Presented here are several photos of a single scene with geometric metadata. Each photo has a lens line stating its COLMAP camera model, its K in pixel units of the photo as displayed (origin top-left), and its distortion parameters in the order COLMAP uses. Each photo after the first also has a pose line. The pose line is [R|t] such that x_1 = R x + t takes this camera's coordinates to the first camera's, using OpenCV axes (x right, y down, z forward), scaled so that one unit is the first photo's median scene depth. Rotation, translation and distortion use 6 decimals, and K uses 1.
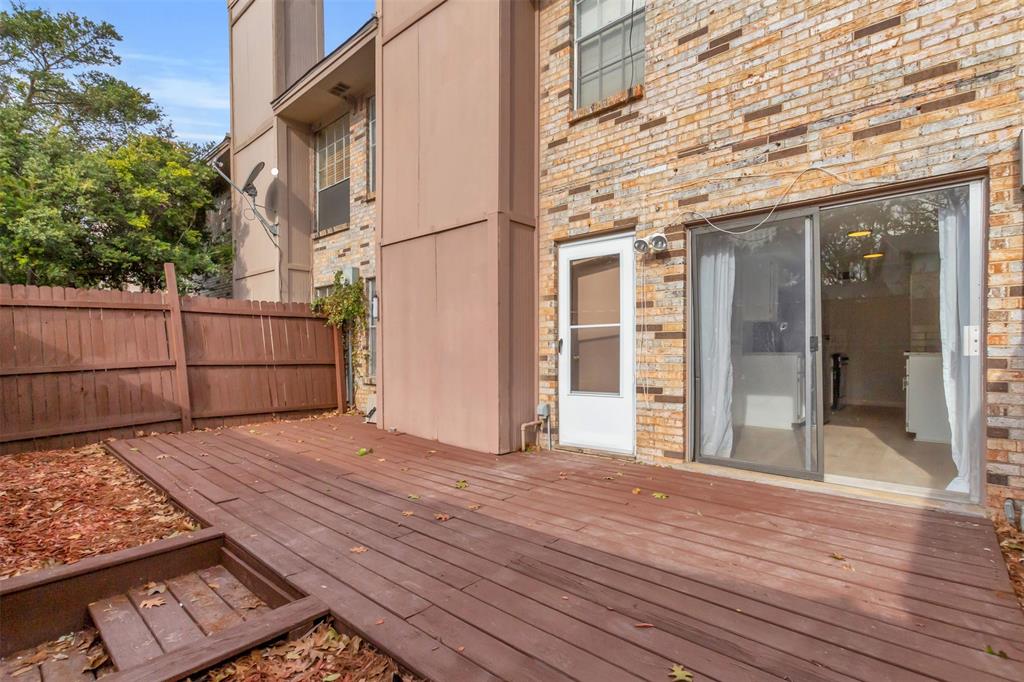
lens RADIAL K [[471.4, 0, 511.4], [0, 471.4, 357.6], [0, 0, 1]] dist [0.000386, -0.000281]
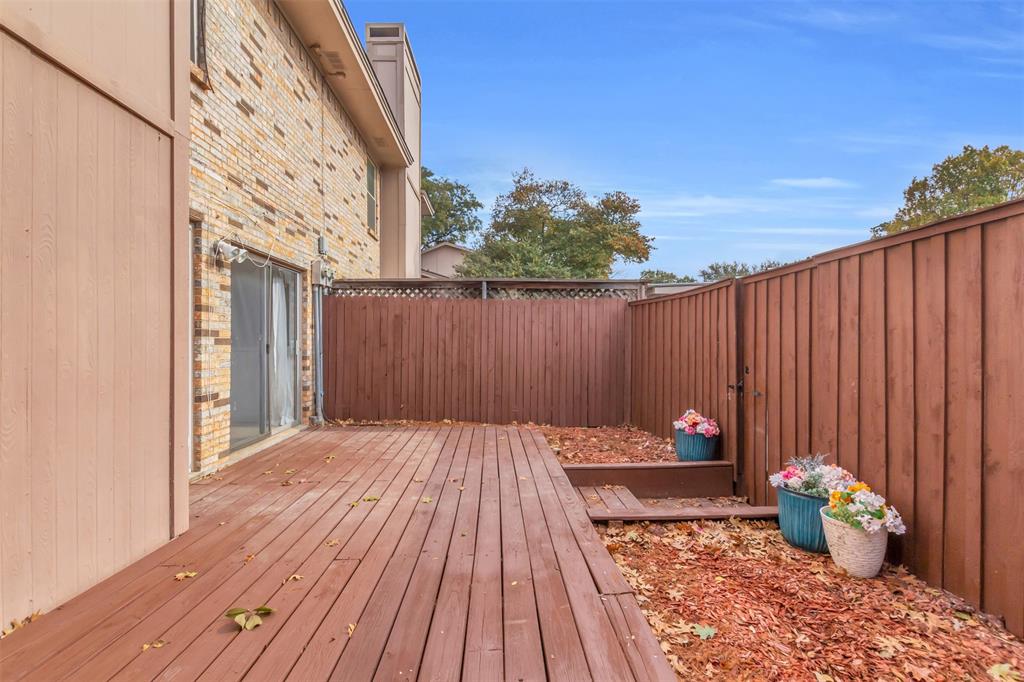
lens RADIAL K [[474.5, 0, 510.4], [0, 474.5, 347.8], [0, 0, 1]] dist [0.002502, -0.000351]
pose [[-0.687827, -0.006218, 0.725848, -0.864394], [0.010921, 0.999761, 0.018914, -0.045532], [-0.725792, 0.020936, -0.687595, 1.250532]]
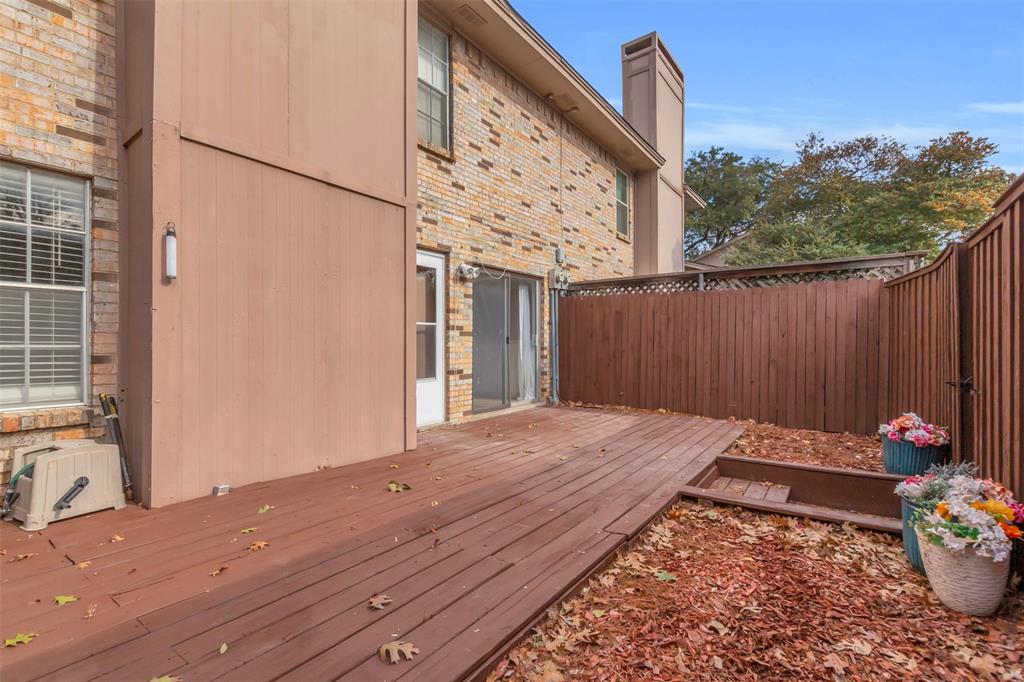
lens RADIAL K [[475.6, 0, 506.0], [0, 475.6, 345.1], [0, 0, 1]] dist [0.003533, 0.000042]
pose [[-0.100929, -0.003282, 0.994888, -1.169335], [0.015409, 0.999869, 0.004861, -0.016384], [-0.994774, 0.015820, -0.100865, 1.017043]]
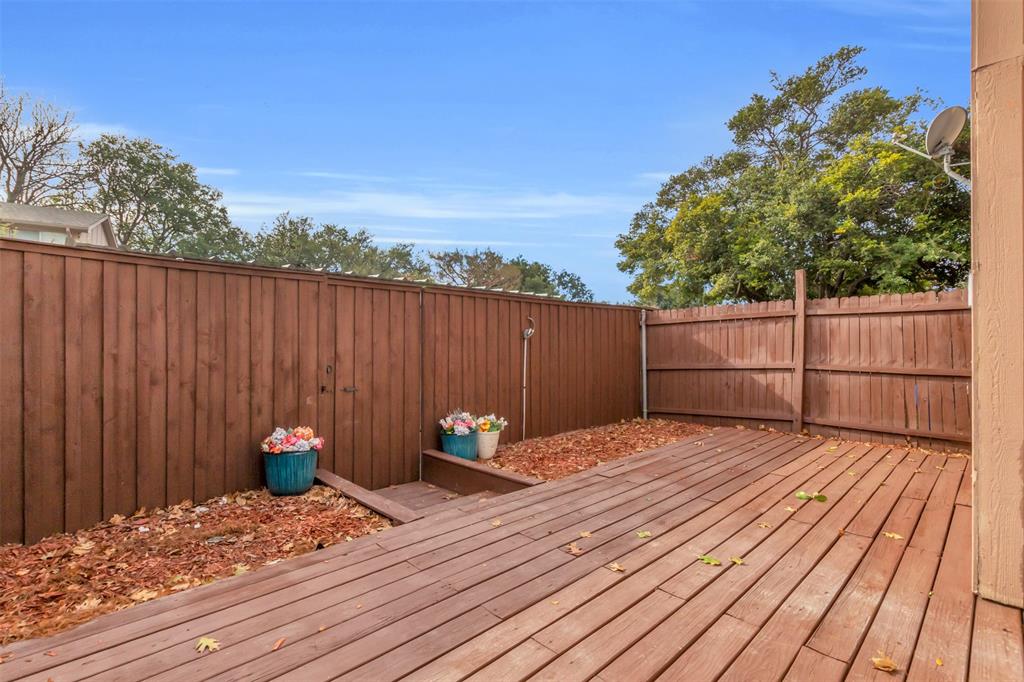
lens RADIAL K [[474.6, 0, 512.0], [0, 474.6, 341.0], [0, 0, 1]] dist [0.005337, 0.000521]
pose [[-0.067645, -0.007762, -0.997679, 0.524783], [-0.021113, 0.999757, -0.006347, -0.033864], [0.997486, 0.020634, -0.067793, 0.644723]]
